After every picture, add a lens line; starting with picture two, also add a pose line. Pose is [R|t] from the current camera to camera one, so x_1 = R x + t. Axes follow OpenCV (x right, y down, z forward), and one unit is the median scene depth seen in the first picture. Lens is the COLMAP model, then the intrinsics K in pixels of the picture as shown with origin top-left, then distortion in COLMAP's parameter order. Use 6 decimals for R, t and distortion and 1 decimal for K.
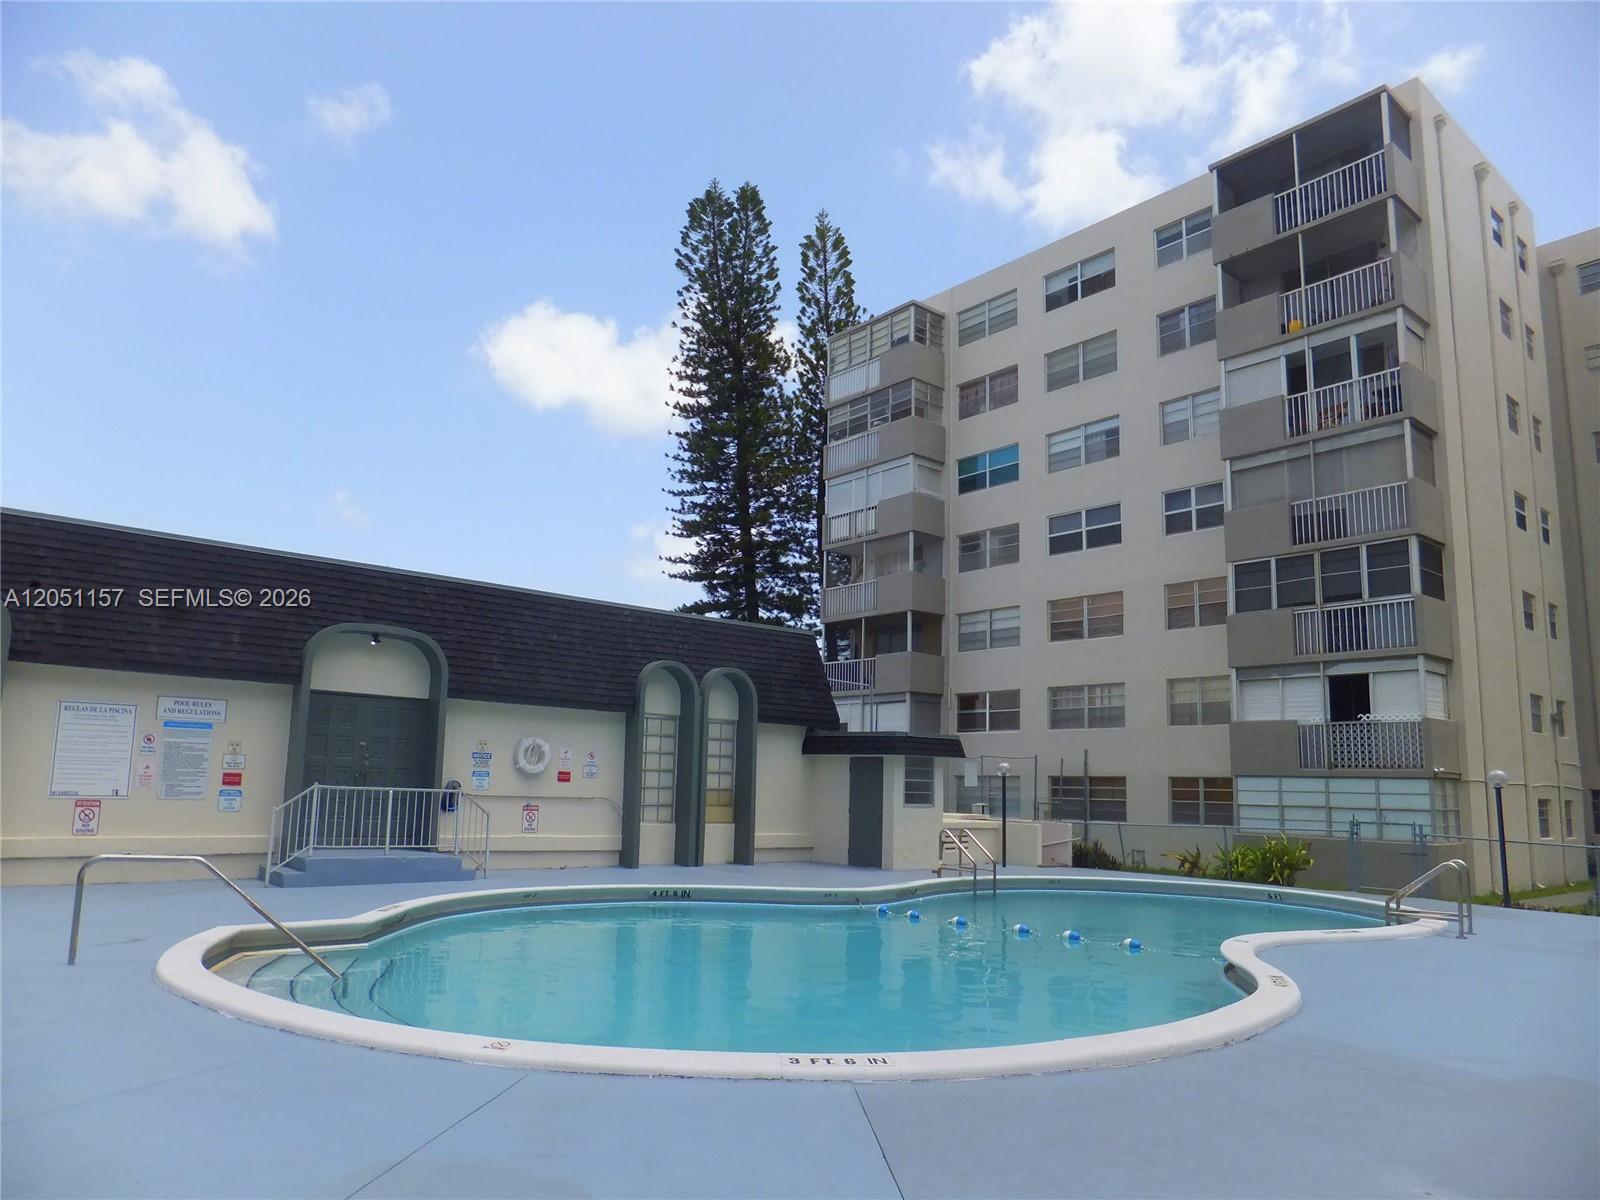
lens RADIAL K [[1050.0, 0, 802.2], [0, 1050.0, 606.5], [0, 0, 1]] dist [-0.037658, 0.030134]
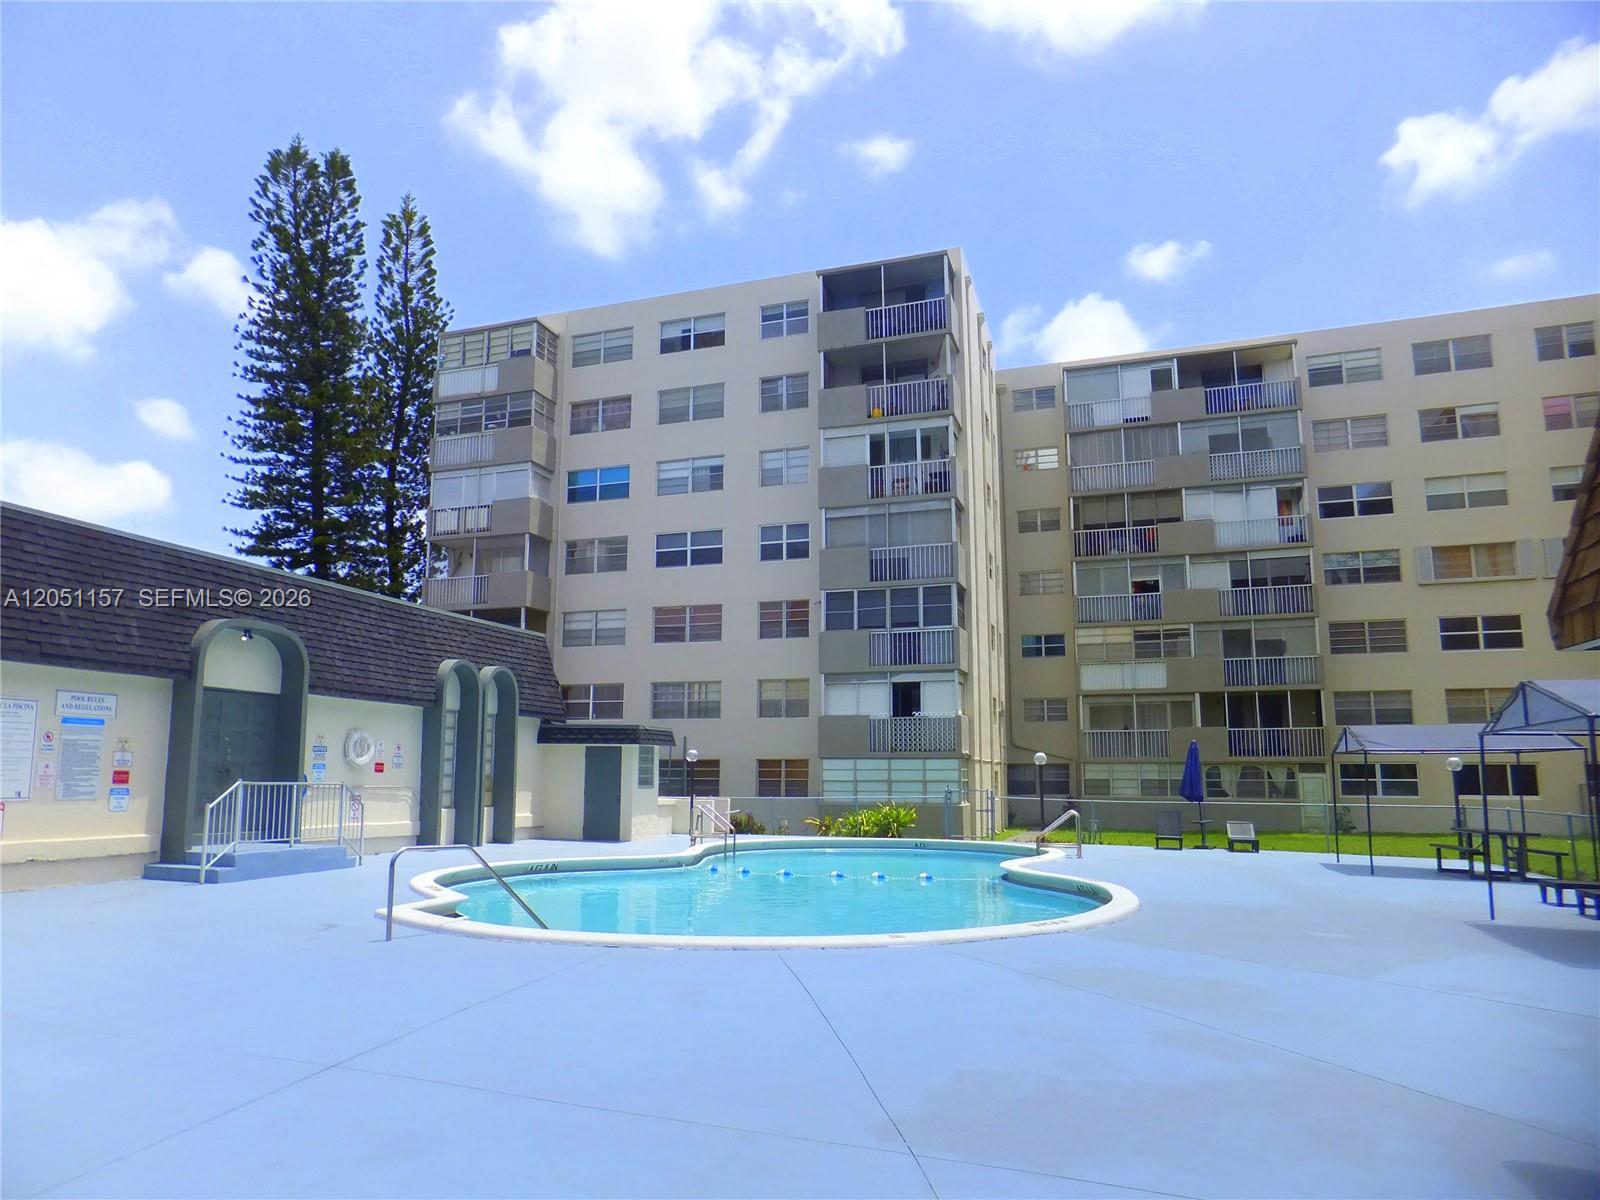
lens RADIAL K [[1050.0, 0, 770.4], [0, 1050.0, 582.5], [0, 0, 1]] dist [-0.037658, 0.030134]
pose [[0.860642, 0.070433, 0.504316, -0.271915], [-0.068467, 0.997401, -0.022455, -0.017322], [-0.504587, -0.015204, 0.863227, -0.068009]]
